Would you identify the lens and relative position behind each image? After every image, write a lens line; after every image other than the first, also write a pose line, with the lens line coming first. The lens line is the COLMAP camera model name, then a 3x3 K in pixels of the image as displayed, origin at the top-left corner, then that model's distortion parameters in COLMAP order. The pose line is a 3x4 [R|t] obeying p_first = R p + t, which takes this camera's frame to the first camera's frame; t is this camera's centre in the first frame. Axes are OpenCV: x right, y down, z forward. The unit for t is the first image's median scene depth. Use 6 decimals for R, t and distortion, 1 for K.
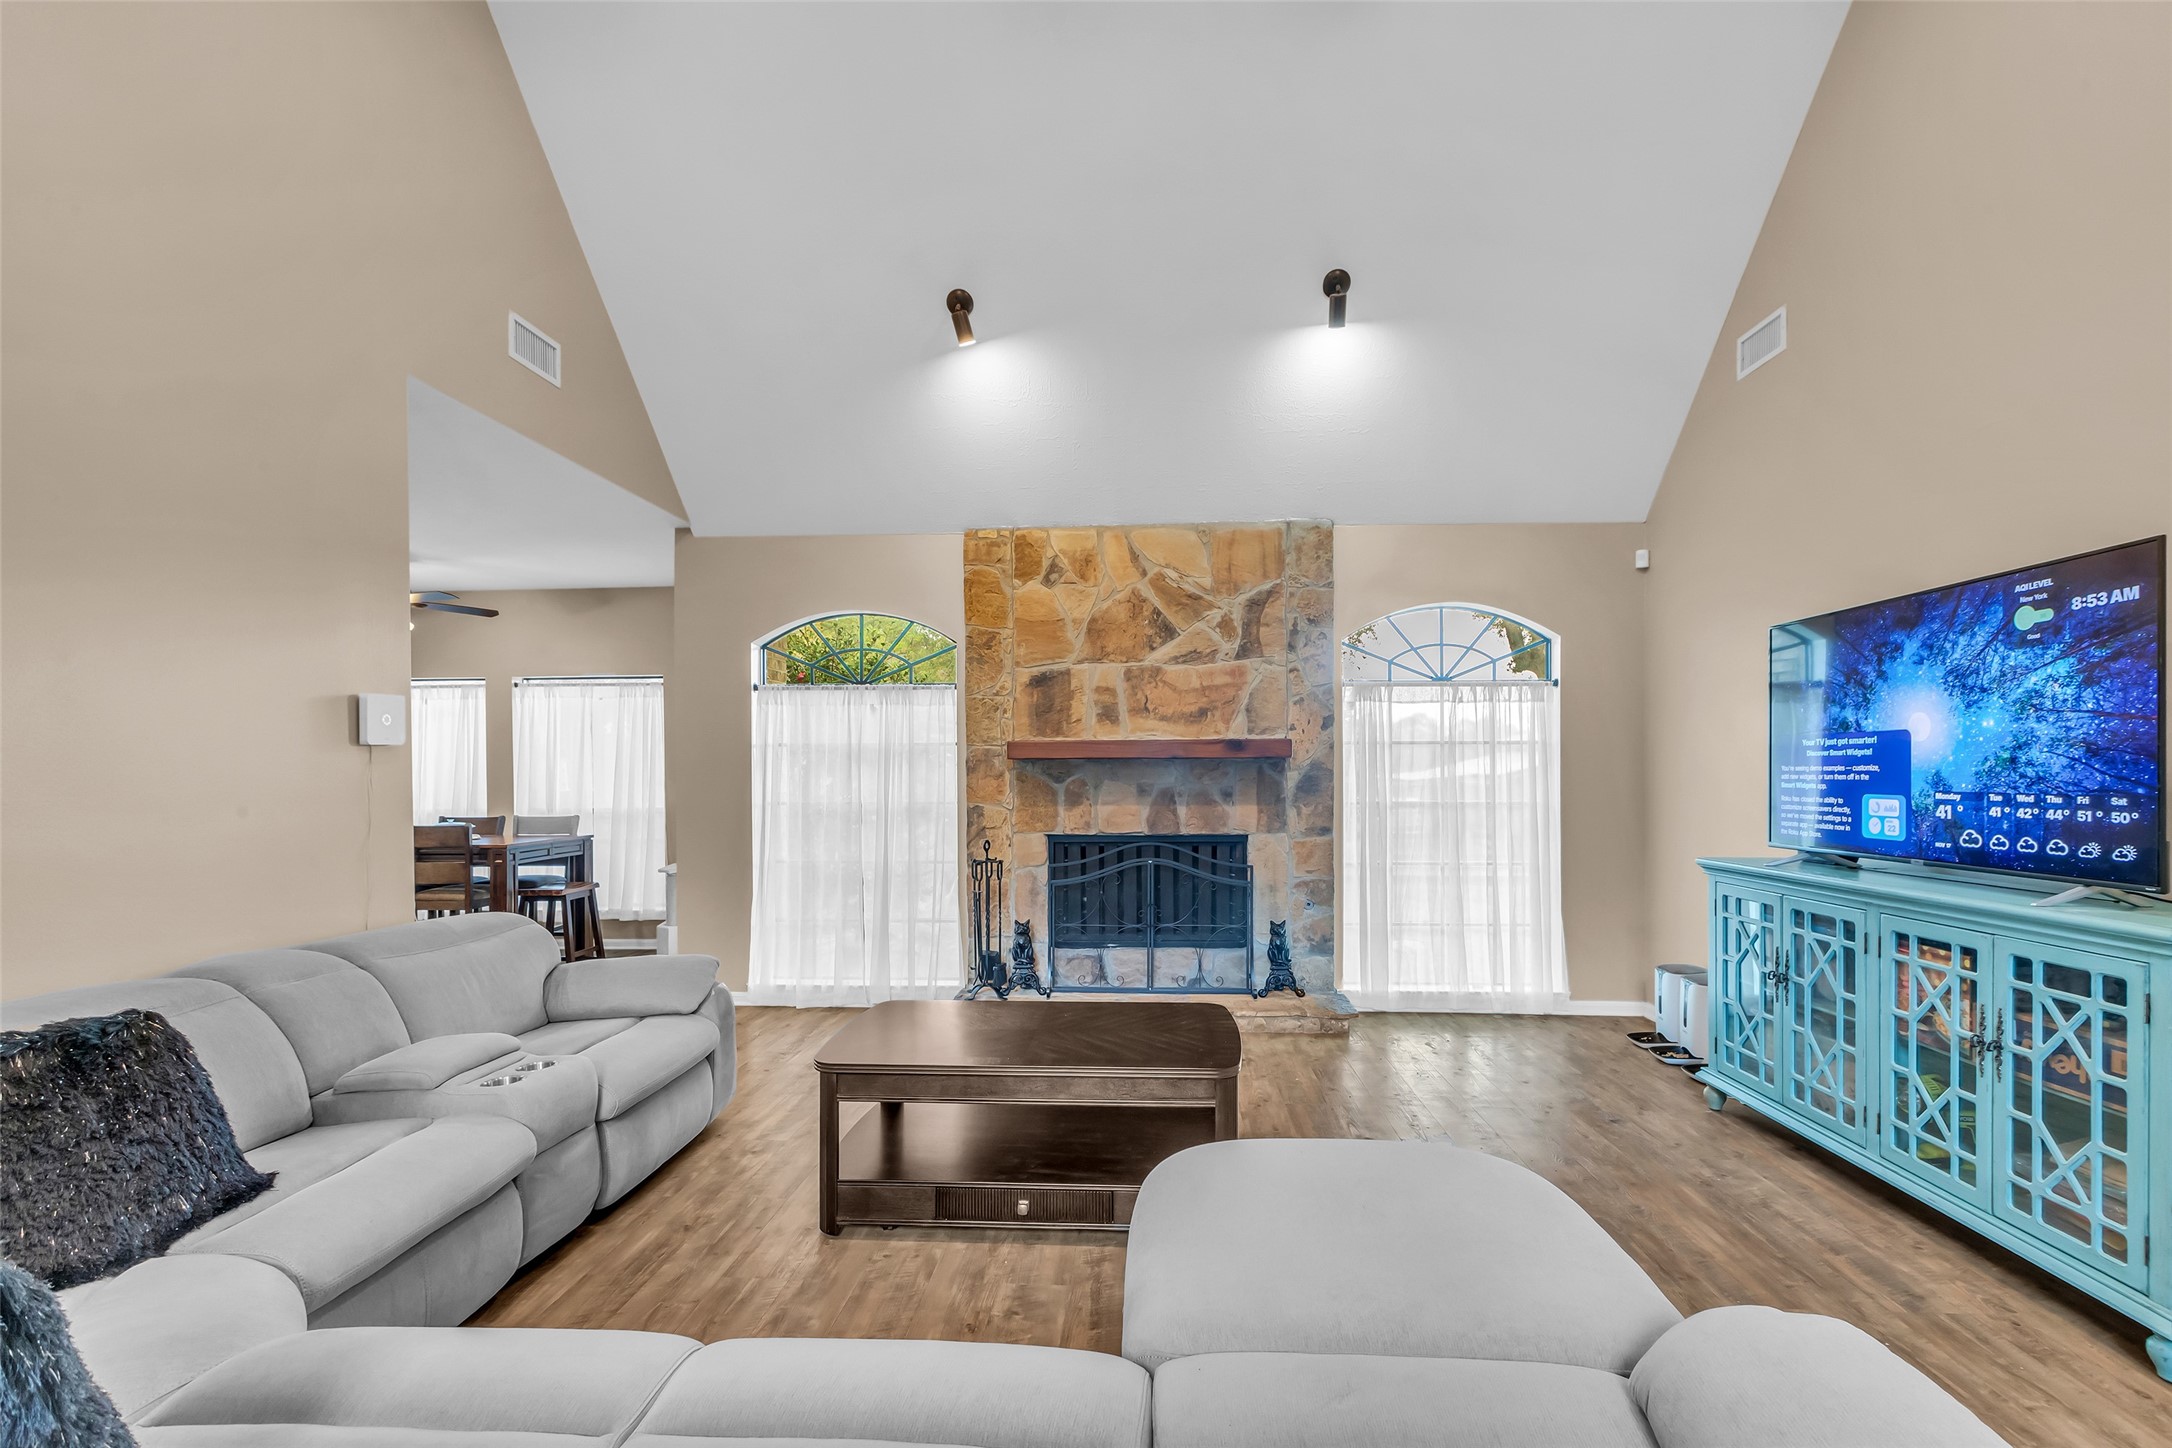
lens RADIAL K [[978.8, 0, 1103.2], [0, 978.8, 766.3], [0, 0, 1]] dist [-0.002647, 0.000197]
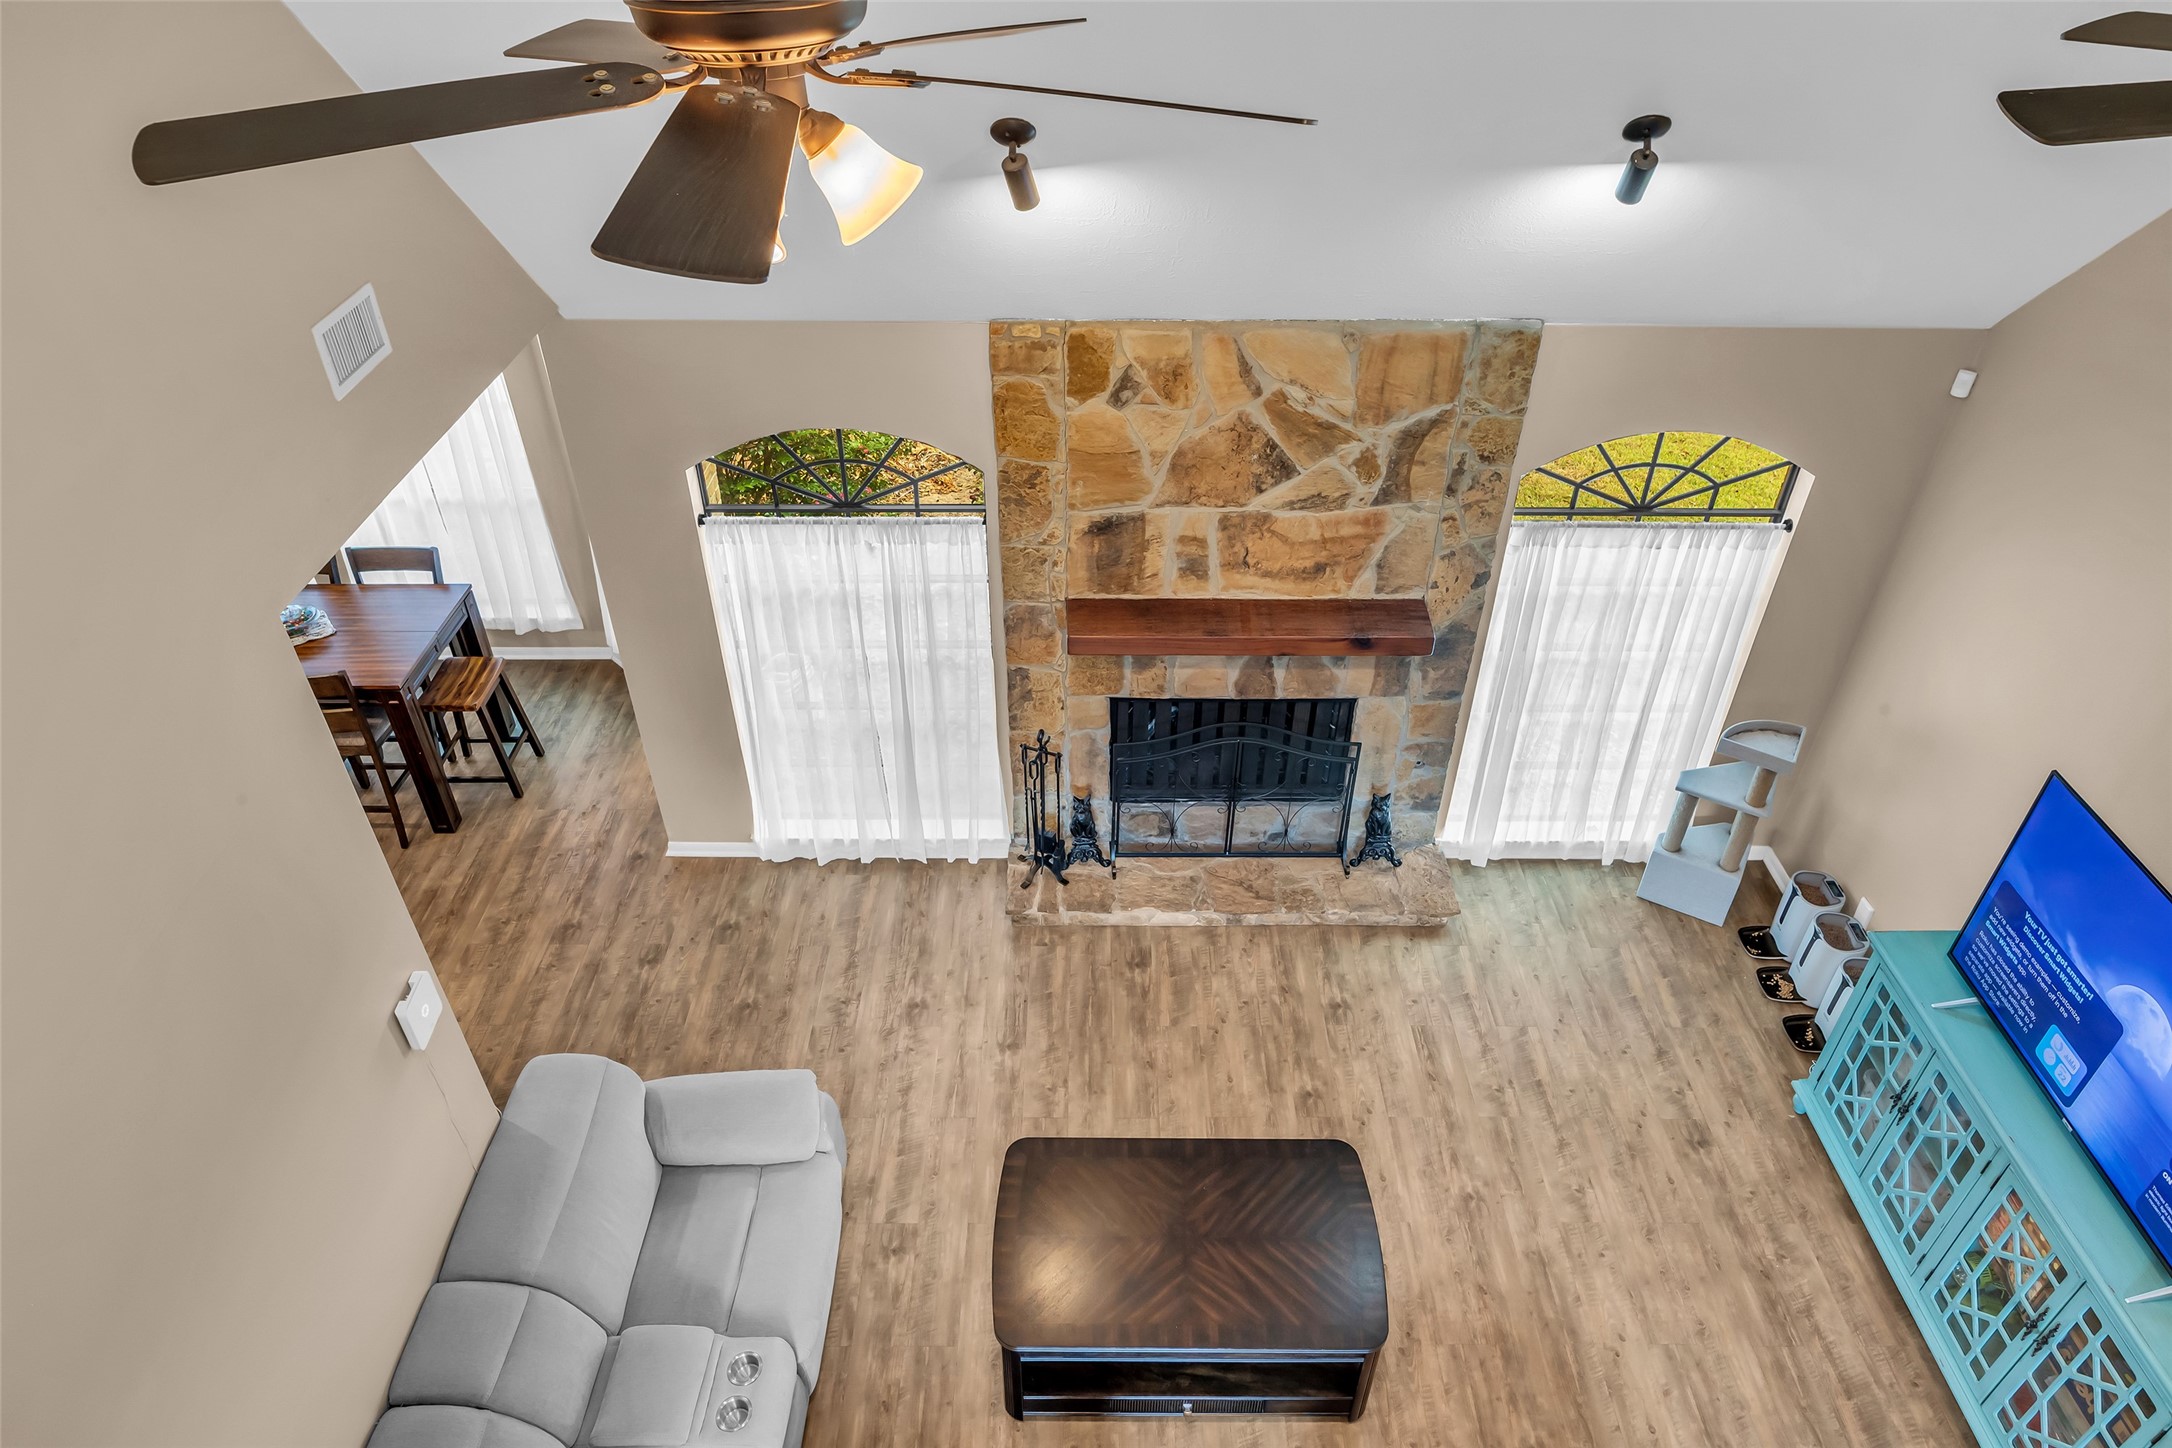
lens RADIAL K [[1338.1, 0, 1106.9], [0, 1338.1, 737.6], [0, 0, 1]] dist [0.000557, -0.001599]
pose [[0.998020, -0.025514, 0.057482, -0.123558], [-0.014845, 0.792607, 0.609552, -0.573582], [-0.061113, -0.609198, 0.790660, 0.116871]]
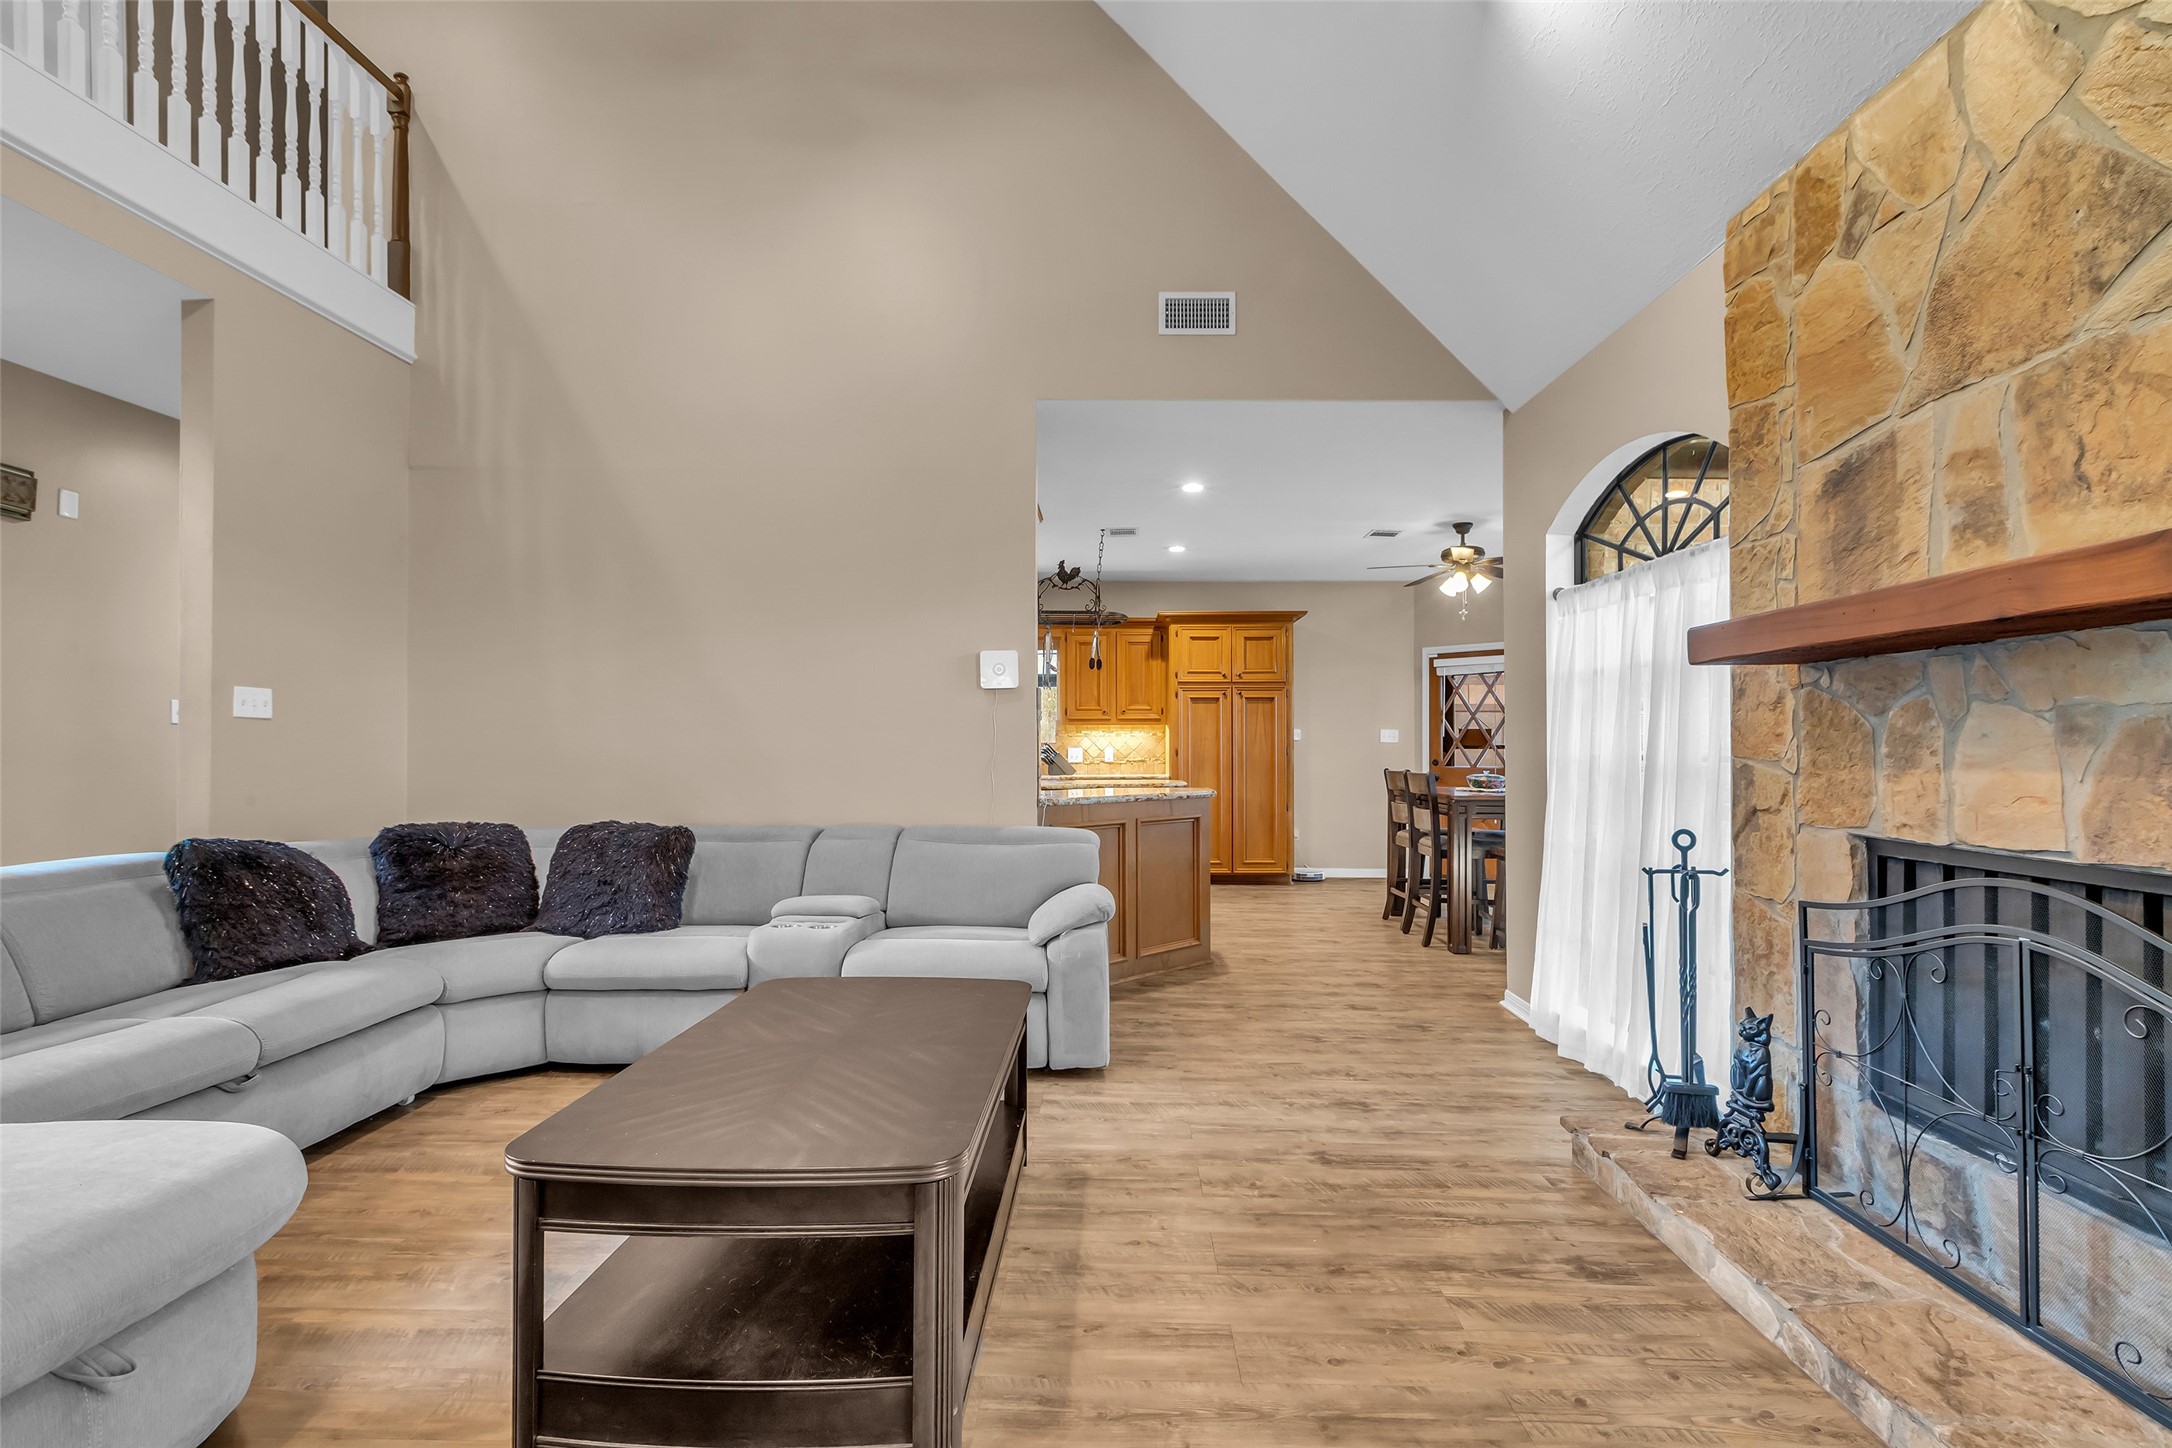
lens RADIAL K [[967.3, 0, 1101.3], [0, 967.3, 745.3], [0, 0, 1]] dist [0.000735, -0.000030]
pose [[0.036466, 0.002648, -0.999331, 0.355872], [-0.002994, 0.999992, 0.002540, 0.030483], [0.999330, 0.002900, 0.036474, 0.659105]]
